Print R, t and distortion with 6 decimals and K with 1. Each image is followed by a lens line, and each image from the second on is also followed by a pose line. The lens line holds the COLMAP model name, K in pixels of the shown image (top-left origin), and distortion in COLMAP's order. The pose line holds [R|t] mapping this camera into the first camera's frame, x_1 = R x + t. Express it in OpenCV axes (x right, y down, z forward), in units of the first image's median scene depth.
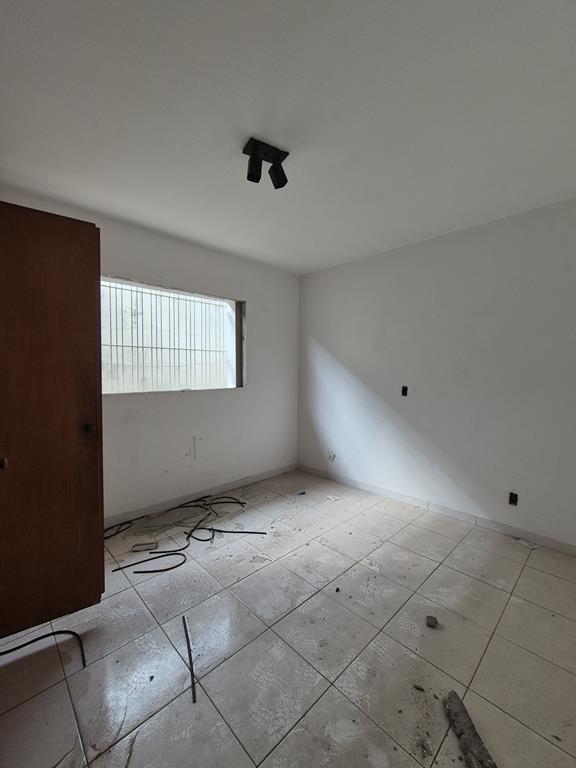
lens RADIAL K [[315.1, 0, 287.7], [0, 315.1, 391.3], [0, 0, 1]] dist [0.001485, 0.000437]
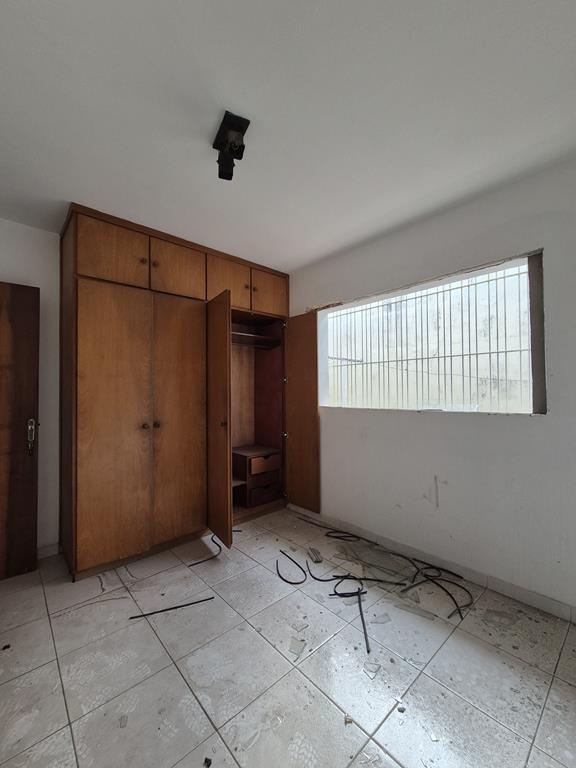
lens RADIAL K [[315.1, 0, 287.7], [0, 315.1, 391.3], [0, 0, 1]] dist [0.001485, 0.000437]
pose [[-0.040789, -0.009770, -0.999120, 0.505061], [-0.055865, 0.998410, -0.007483, -0.029158], [0.997605, 0.055510, -0.041270, 0.784296]]
